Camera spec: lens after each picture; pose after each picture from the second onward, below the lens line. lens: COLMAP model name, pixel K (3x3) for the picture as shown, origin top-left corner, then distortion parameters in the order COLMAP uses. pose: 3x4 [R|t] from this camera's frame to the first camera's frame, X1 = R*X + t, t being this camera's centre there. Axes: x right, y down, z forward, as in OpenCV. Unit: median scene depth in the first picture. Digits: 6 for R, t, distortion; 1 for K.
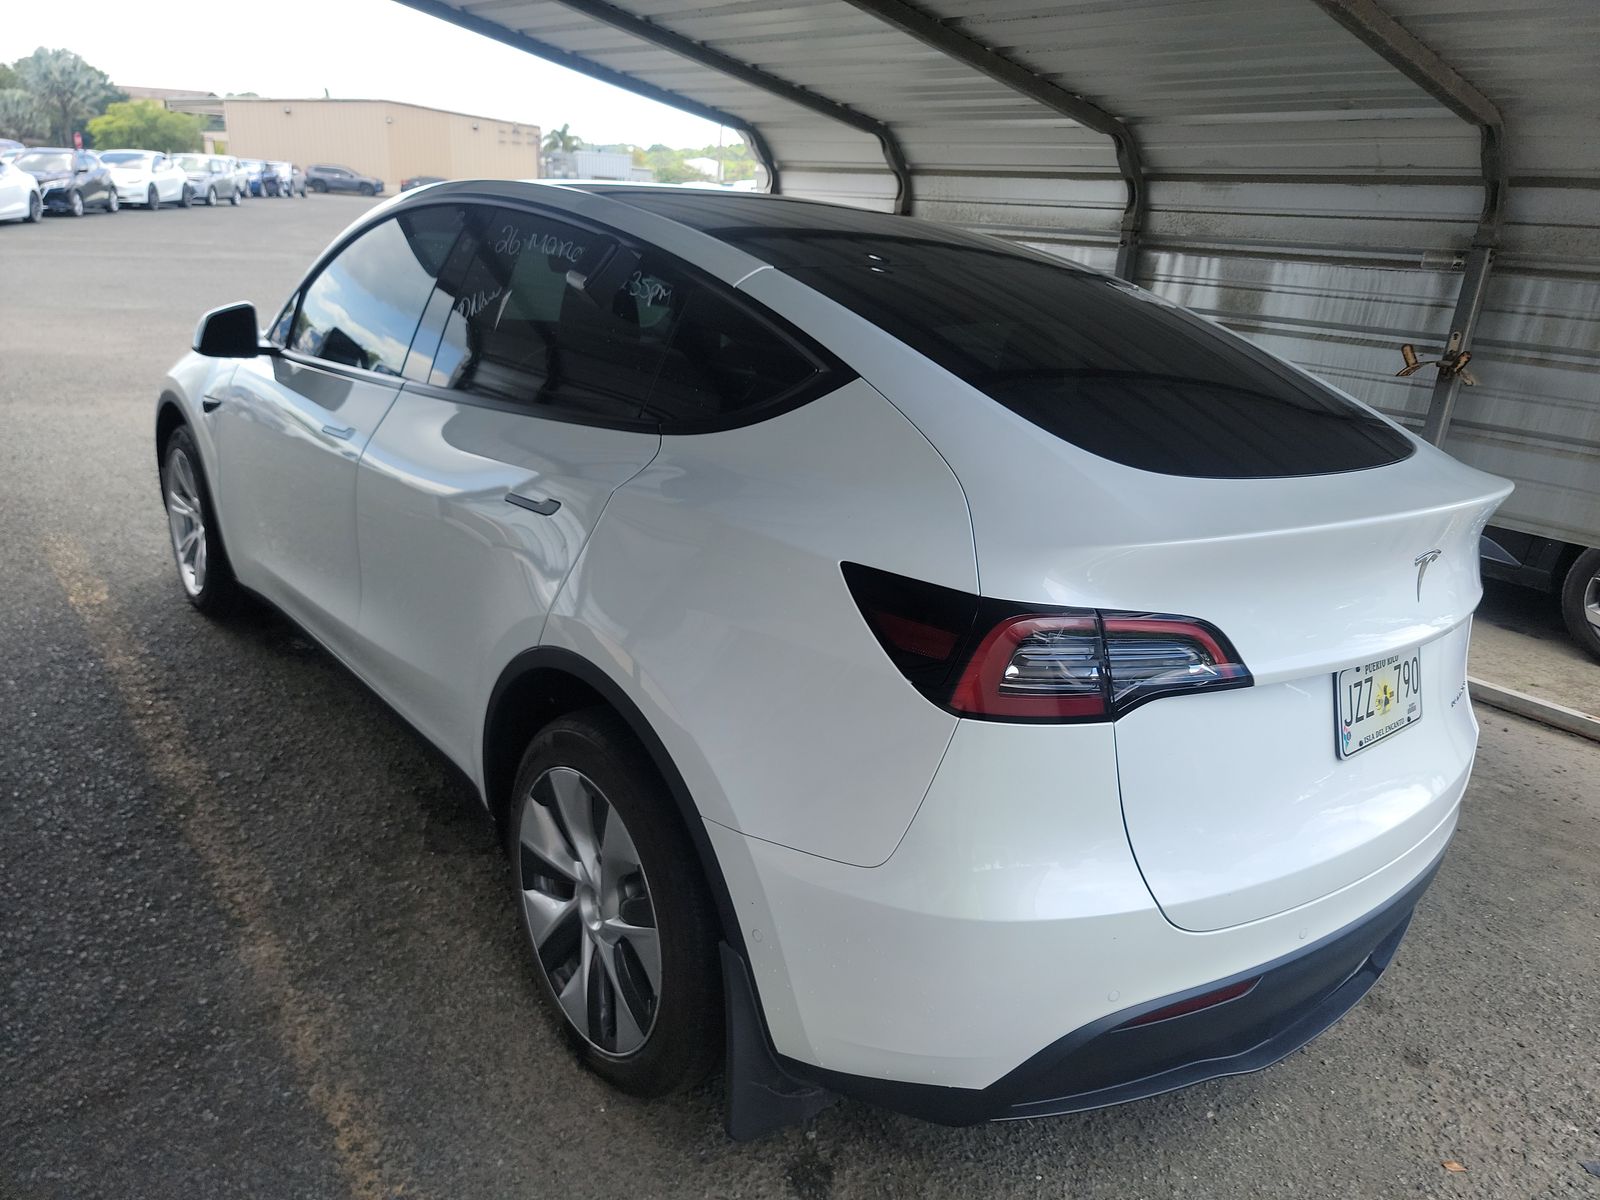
lens RADIAL K [[1107.5, 0, 803.4], [0, 1107.5, 602.3], [0, 0, 1]] dist [0.040978, -0.027561]
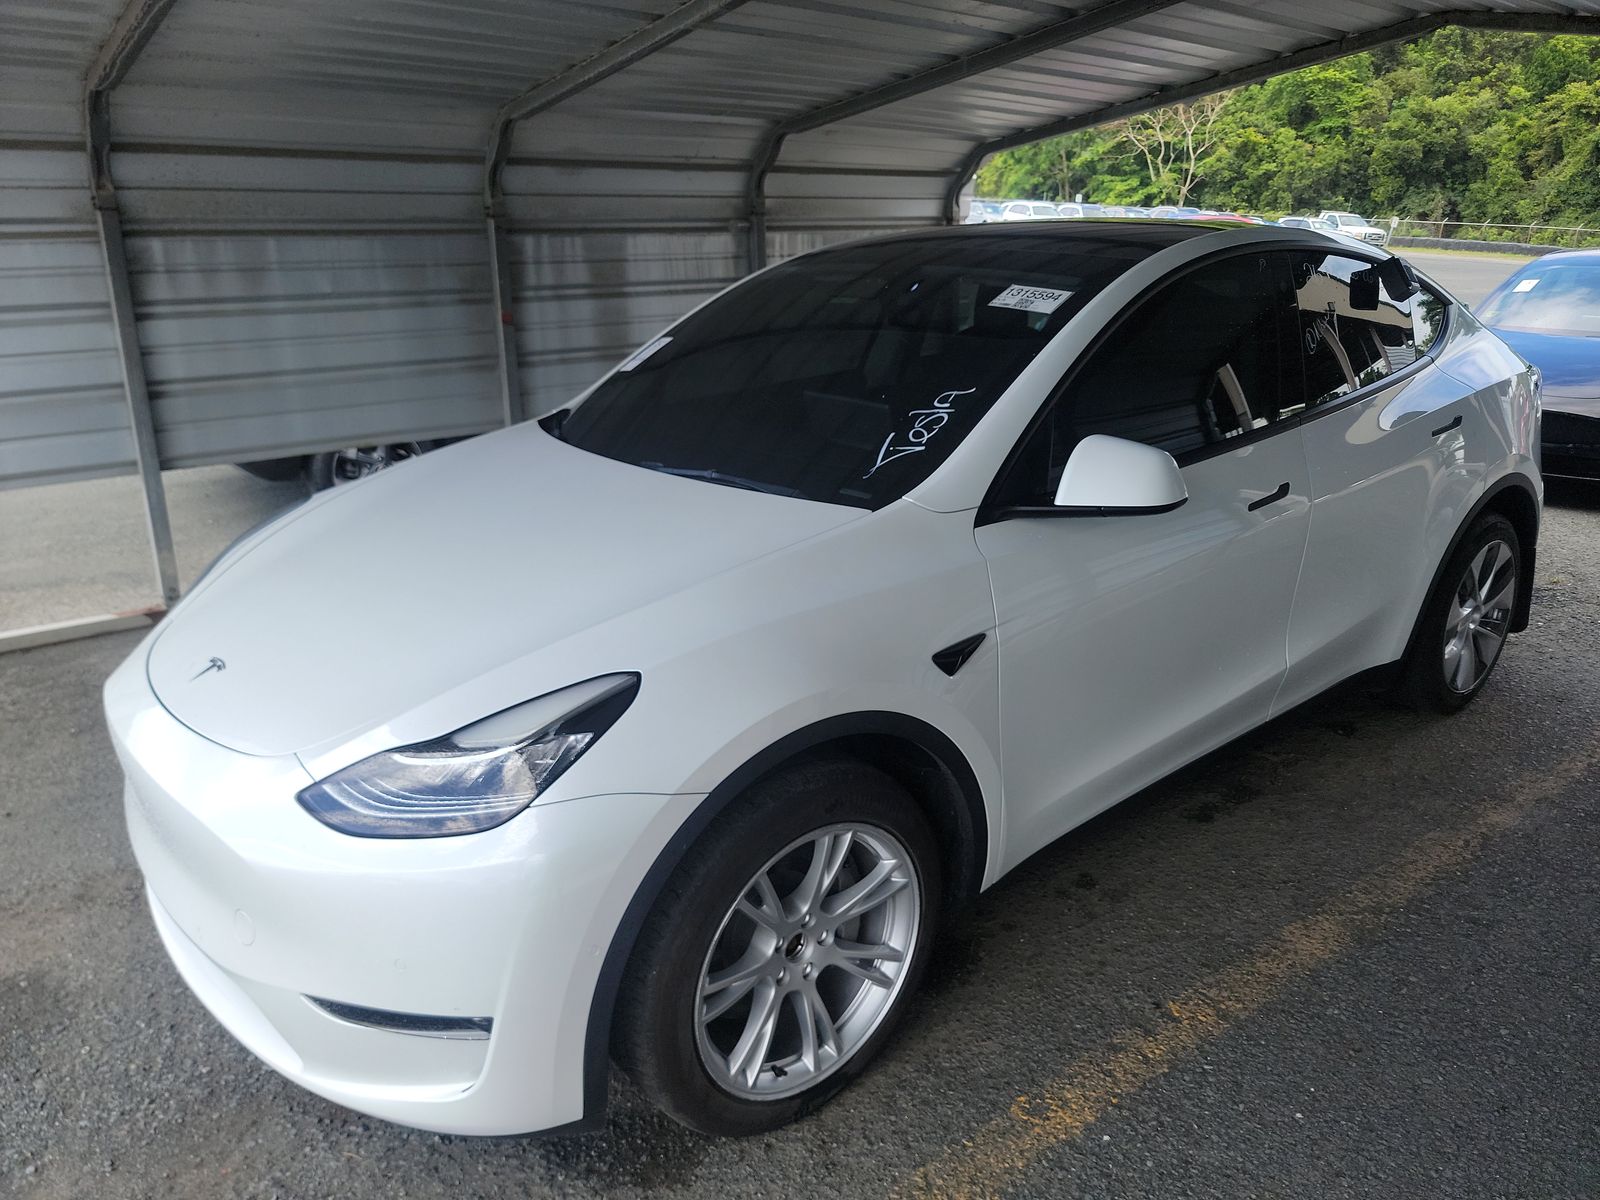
lens RADIAL K [[1107.5, 0, 802.2], [0, 1107.5, 603.2], [0, 0, 1]] dist [0.040978, -0.027561]
pose [[0.003583, -0.382825, 0.923814, -0.805913], [0.337226, 0.870168, 0.359286, -0.320493], [-0.941417, 0.310246, 0.132217, 0.771911]]
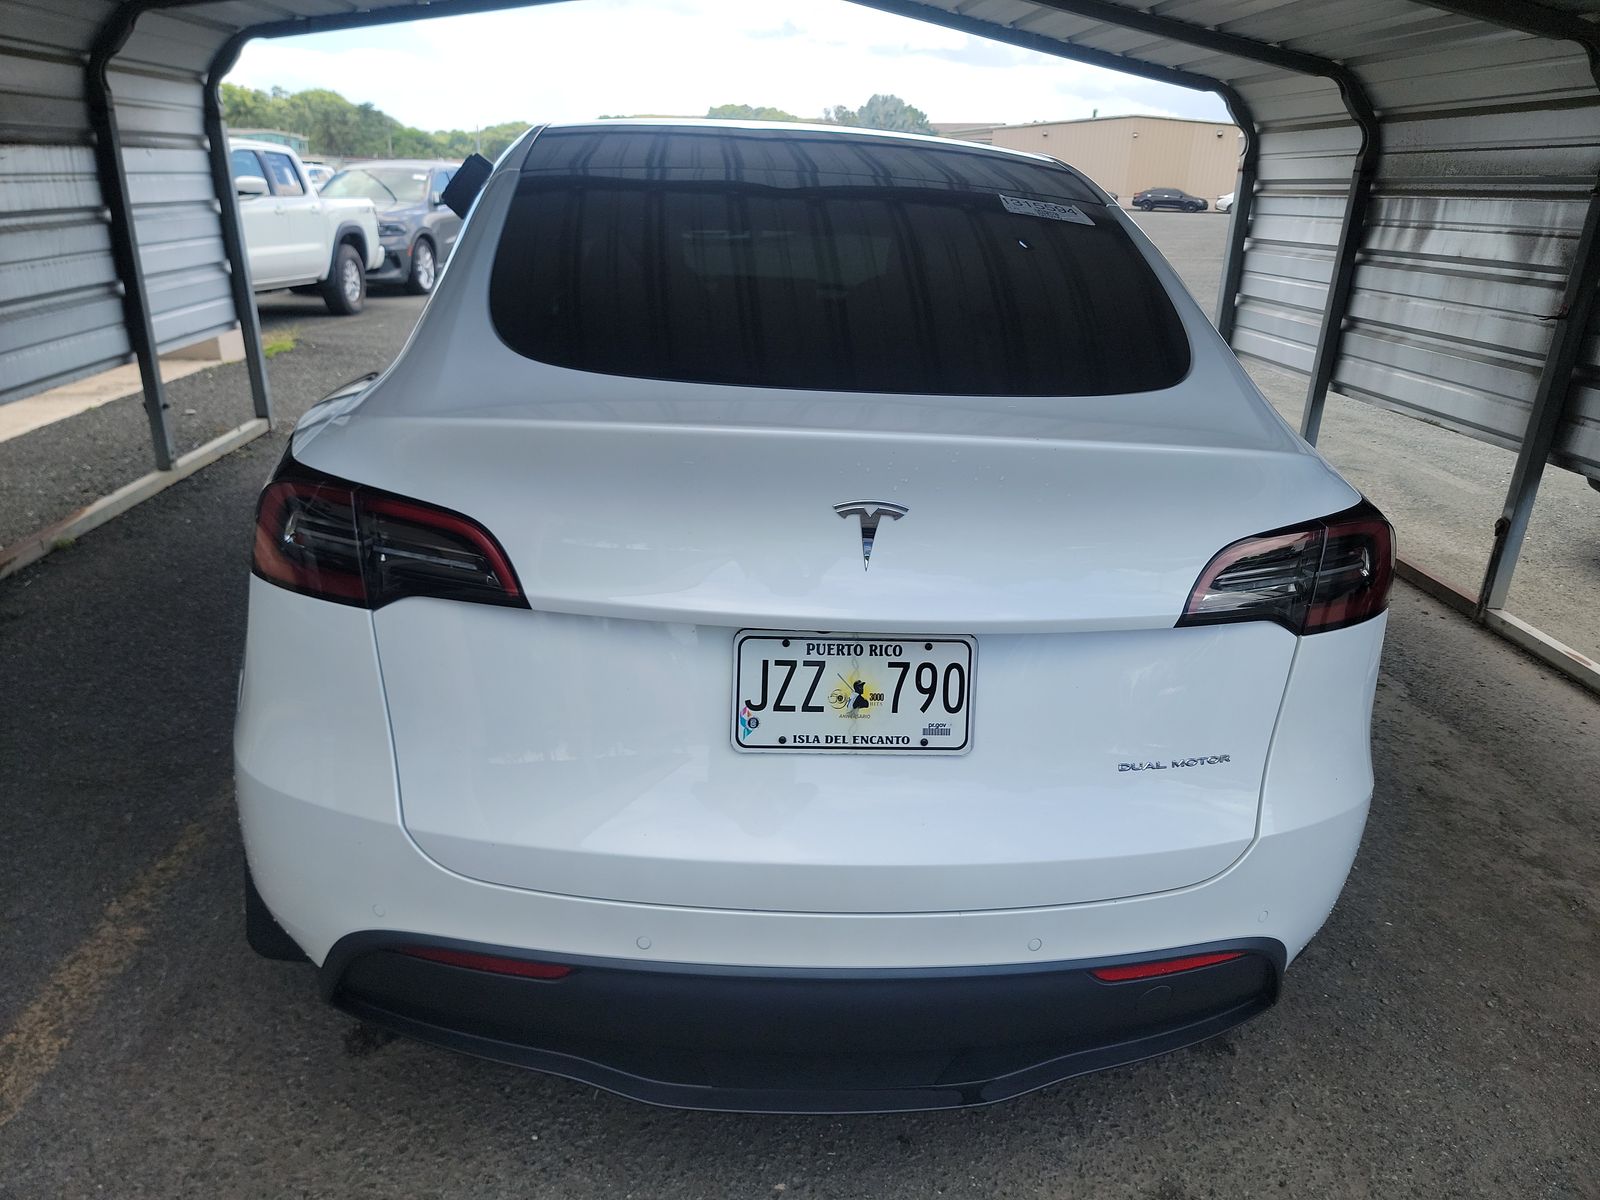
lens RADIAL K [[1107.5, 0, 797.9], [0, 1107.5, 596.4], [0, 0, 1]] dist [0.040978, -0.027561]
pose [[0.804639, 0.168707, -0.569293, 0.347953], [-0.177457, 0.983292, 0.040575, -0.002146], [0.566626, 0.068377, 0.821133, 0.135509]]
